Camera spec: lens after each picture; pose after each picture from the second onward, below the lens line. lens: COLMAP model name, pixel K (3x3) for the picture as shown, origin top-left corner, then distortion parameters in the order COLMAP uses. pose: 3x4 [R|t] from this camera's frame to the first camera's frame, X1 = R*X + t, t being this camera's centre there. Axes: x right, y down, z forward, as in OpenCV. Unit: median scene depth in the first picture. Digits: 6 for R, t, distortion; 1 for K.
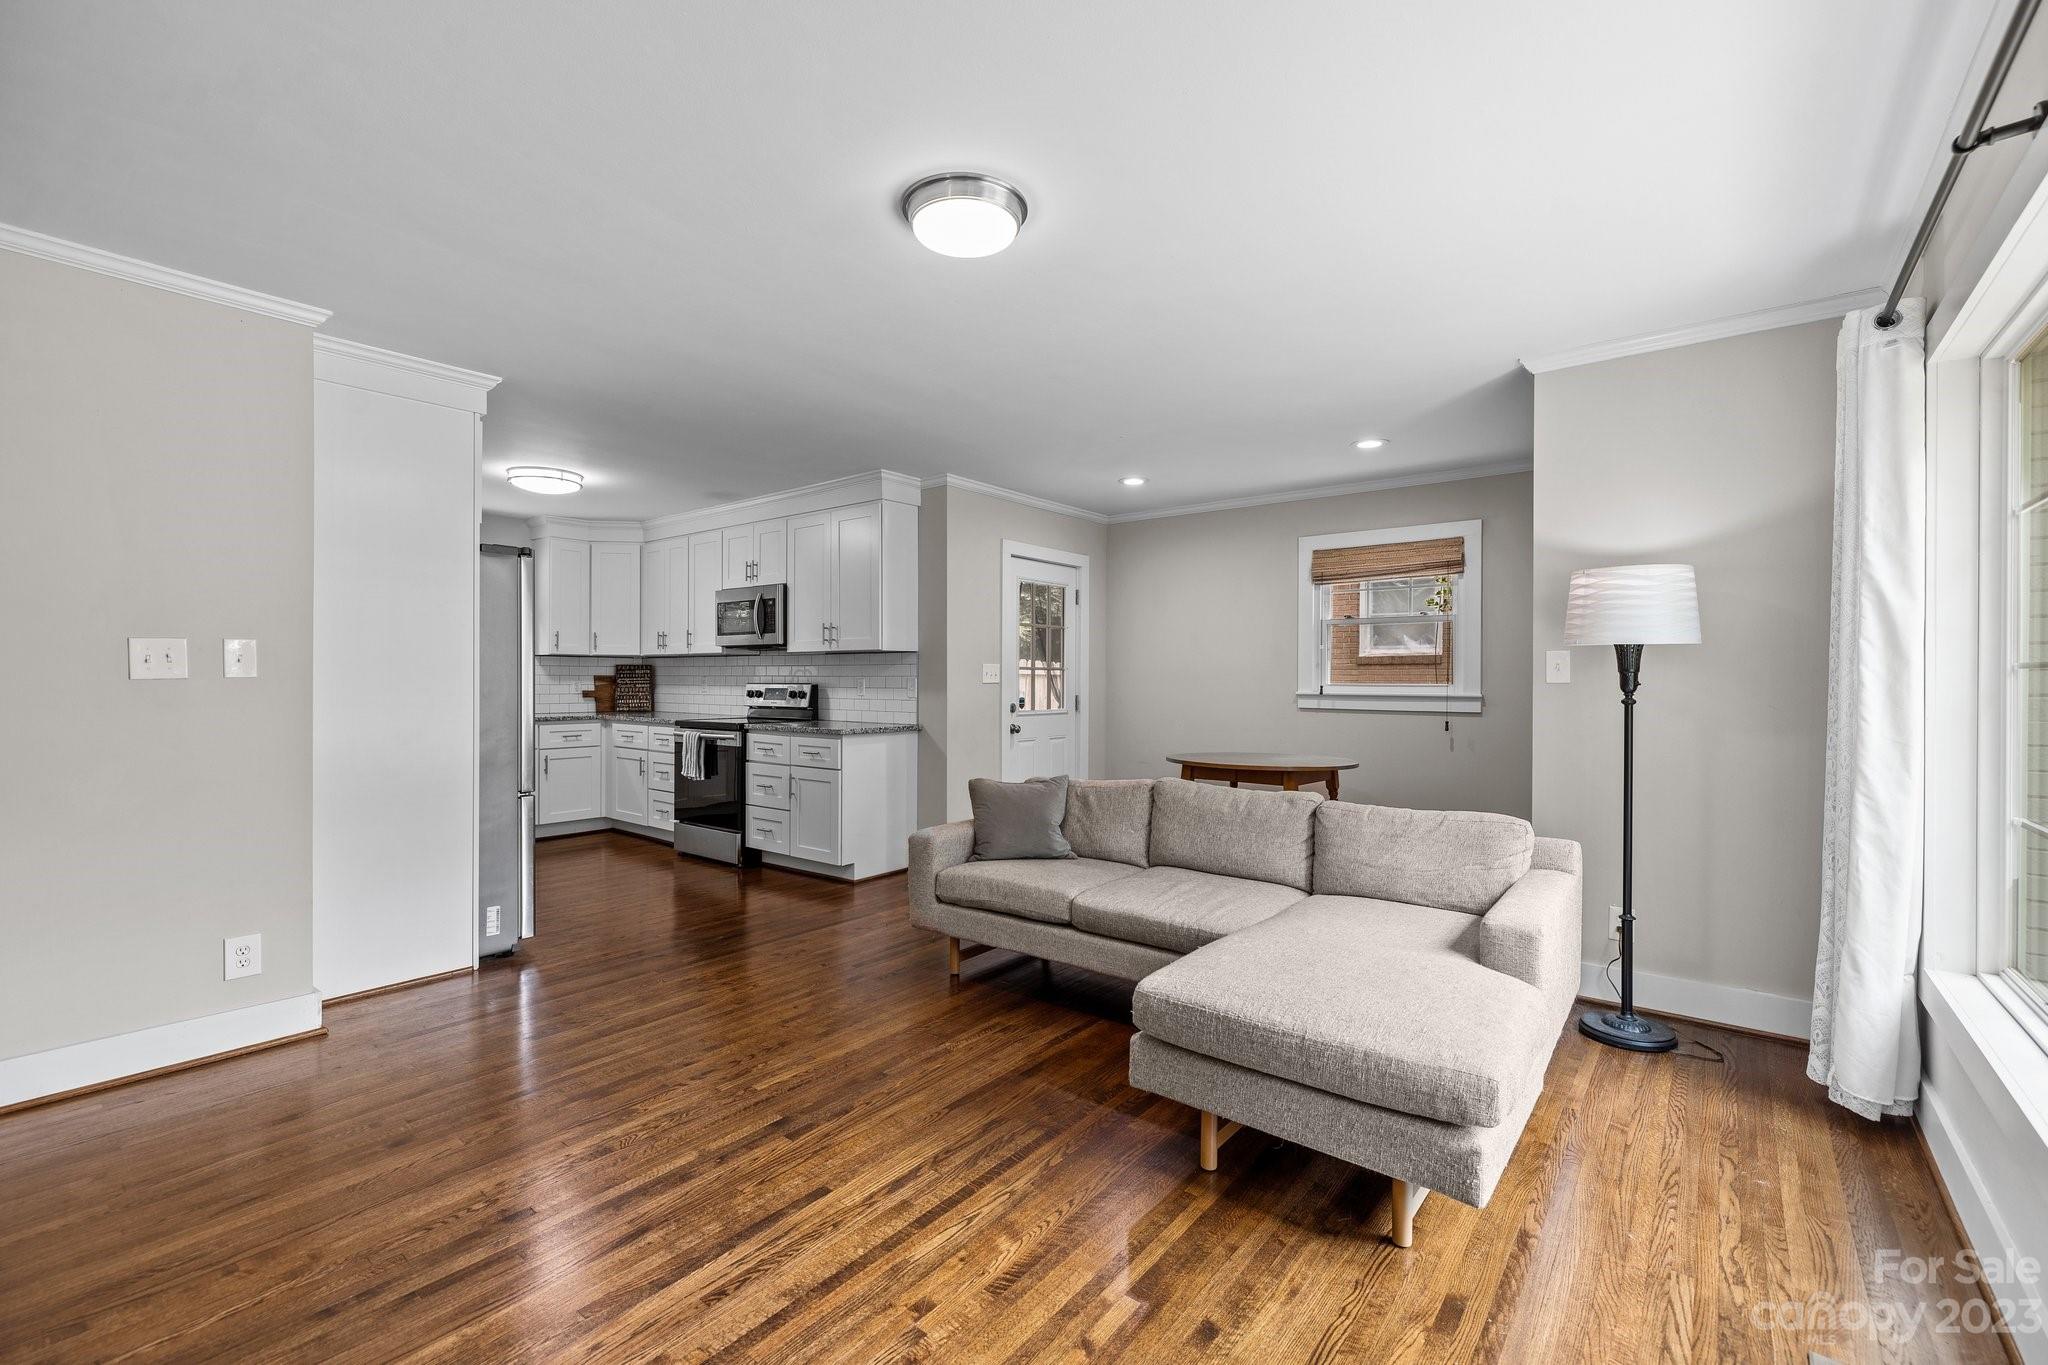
lens RADIAL K [[882.5, 0, 1028.0], [0, 882.5, 674.7], [0, 0, 1]] dist [-0.002922, -0.000289]
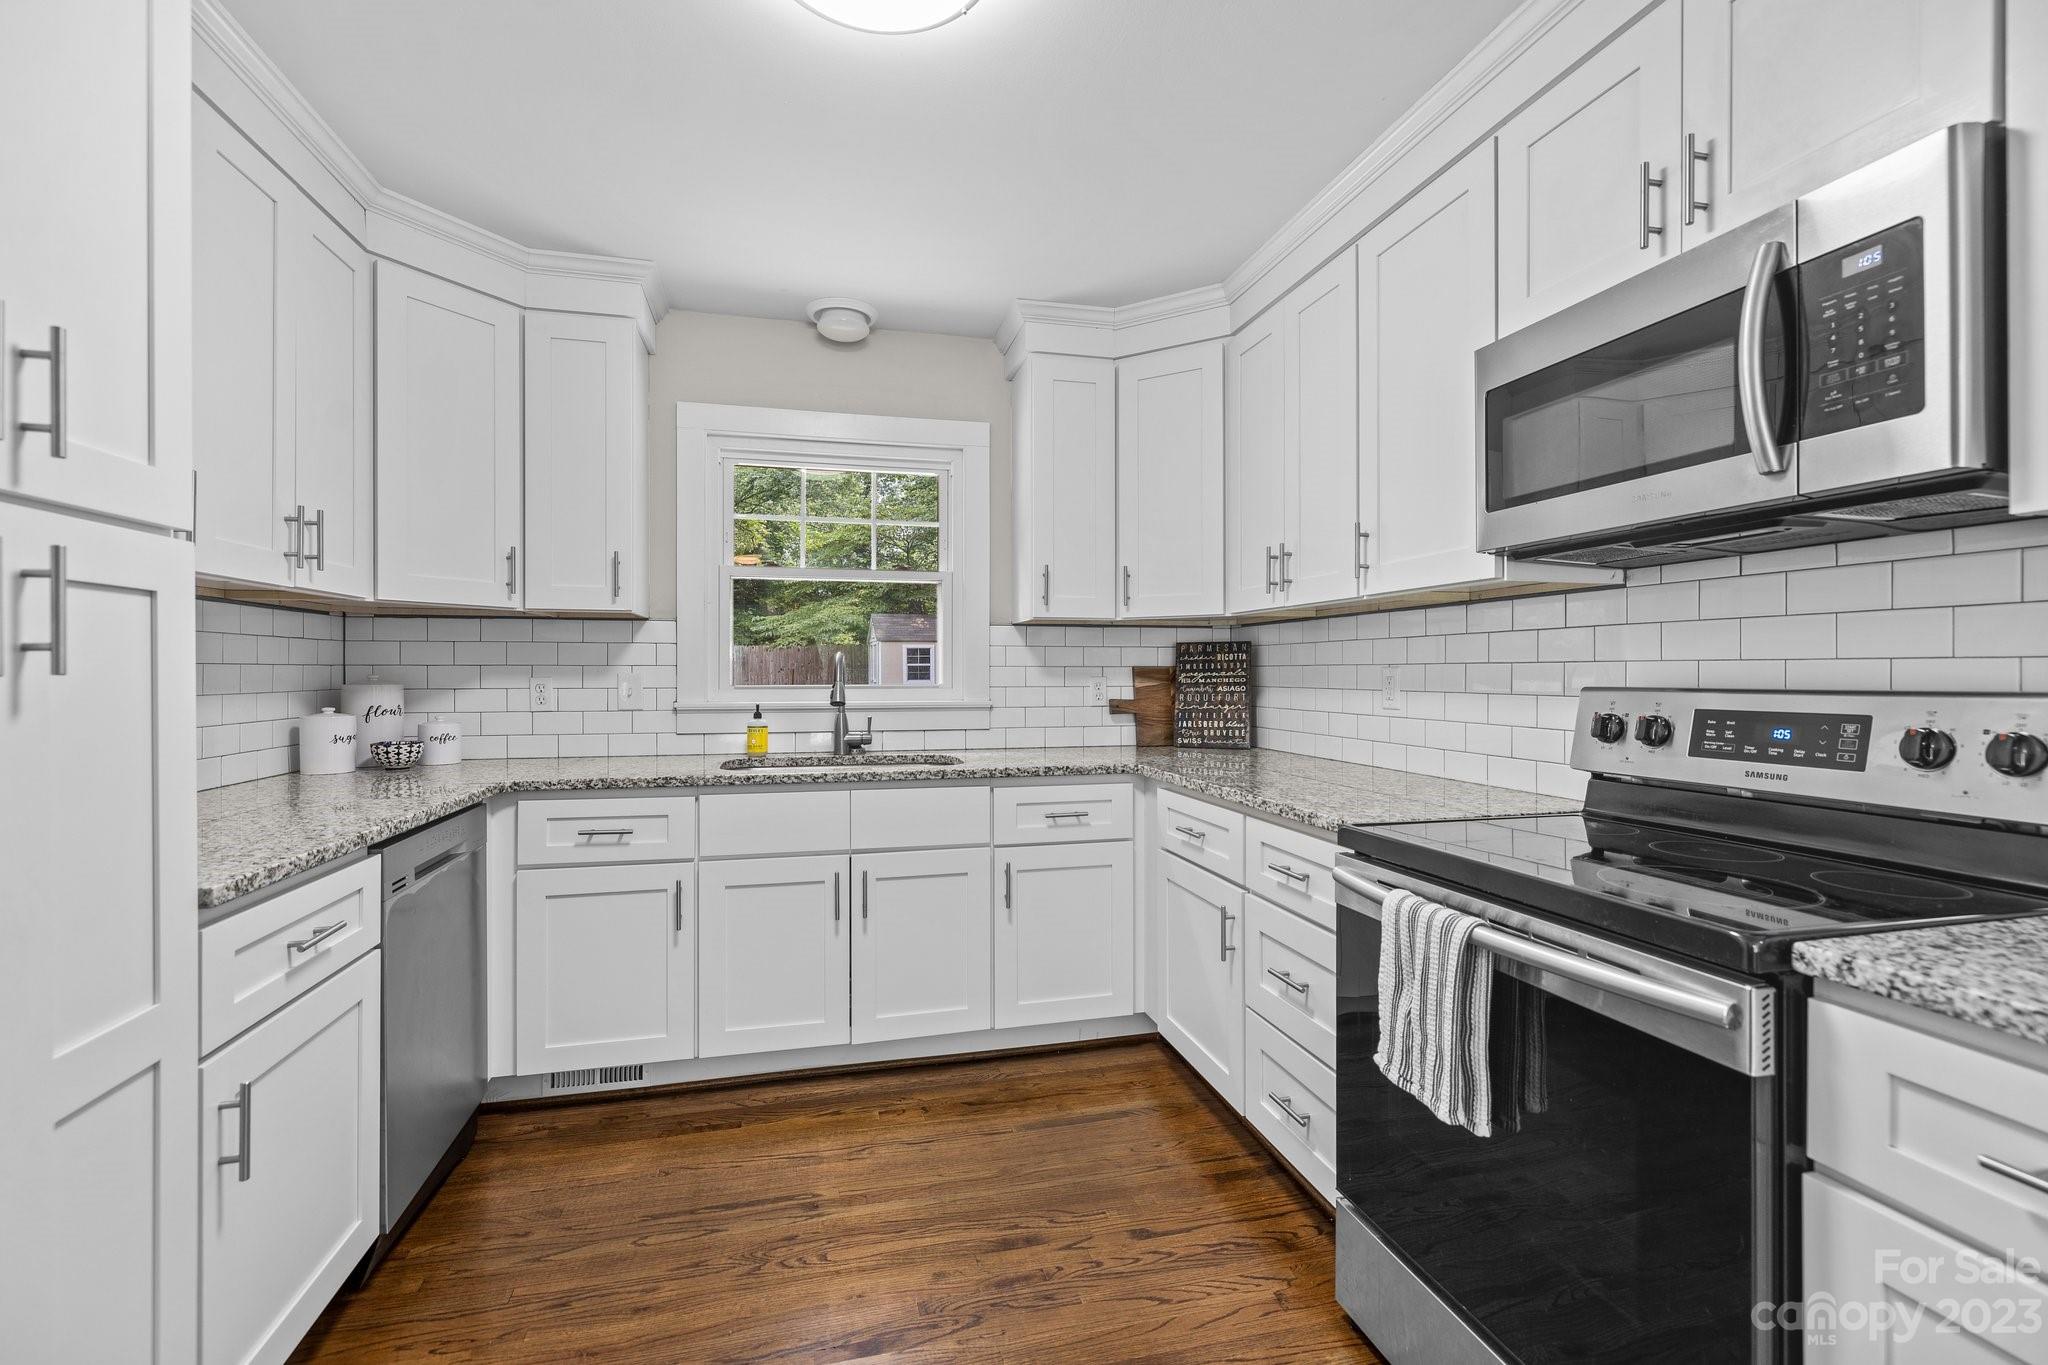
lens RADIAL K [[866.4, 0, 1025.3], [0, 866.4, 670.4], [0, 0, 1]] dist [-0.002180, -0.000357]
pose [[0.794006, -0.006373, -0.607877, -0.324855], [0.006850, 0.999975, -0.001536, 0.003937], [0.607872, -0.002944, 0.794030, 0.754352]]
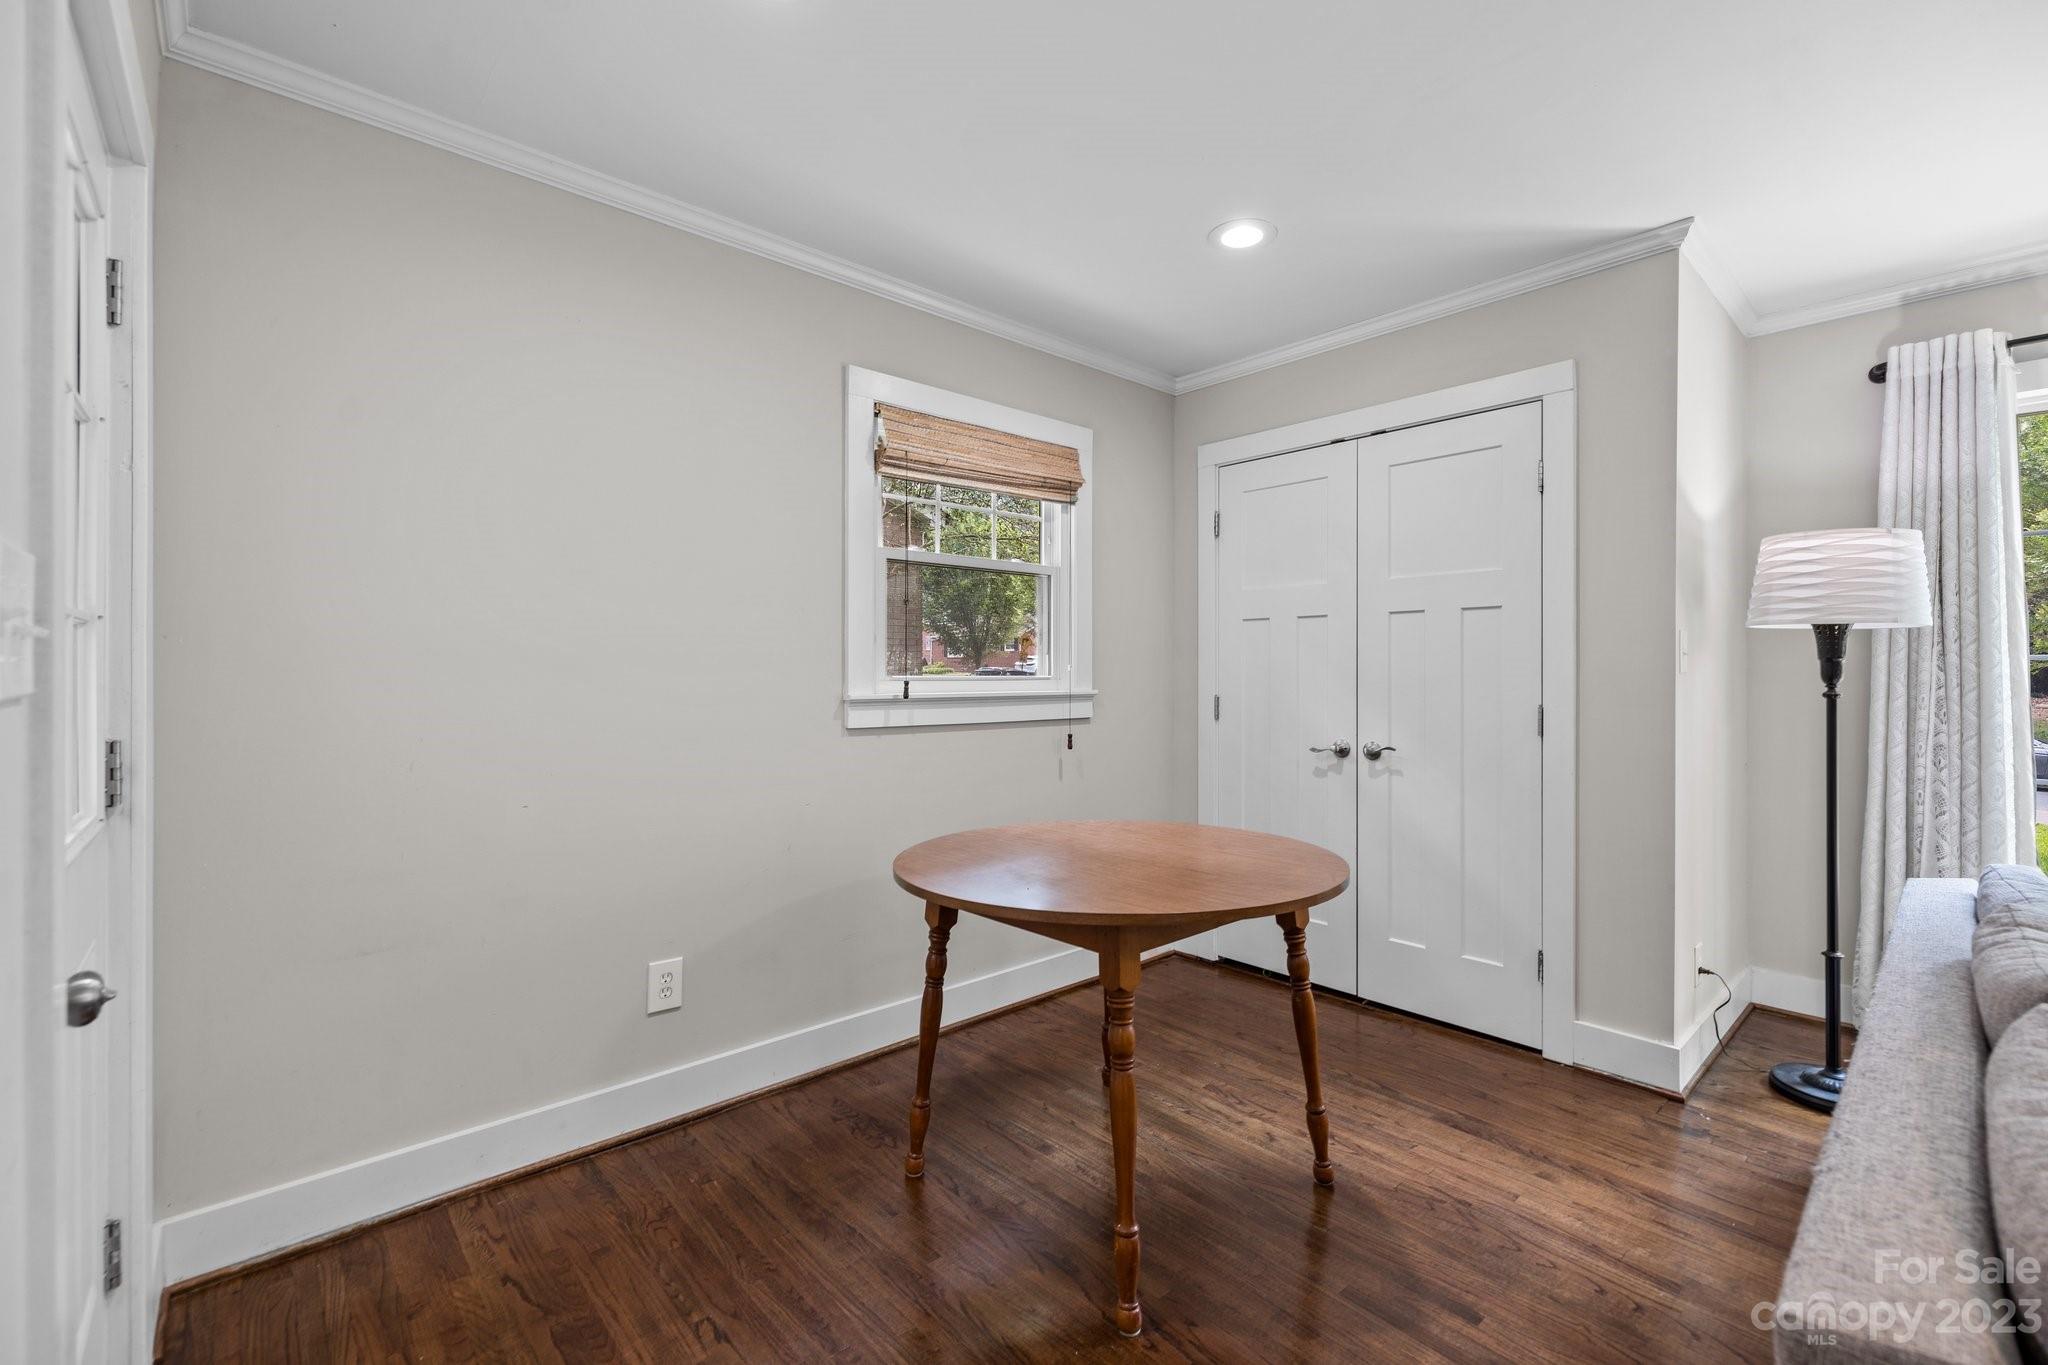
lens RADIAL K [[866.4, 0, 1025.3], [0, 866.4, 670.4], [0, 0, 1]] dist [-0.002180, -0.000357]
pose [[0.171299, -0.003550, 0.985213, -0.128648], [-0.005219, 0.999976, 0.004510, 0.004267], [-0.985205, -0.005914, 0.171276, 0.831174]]
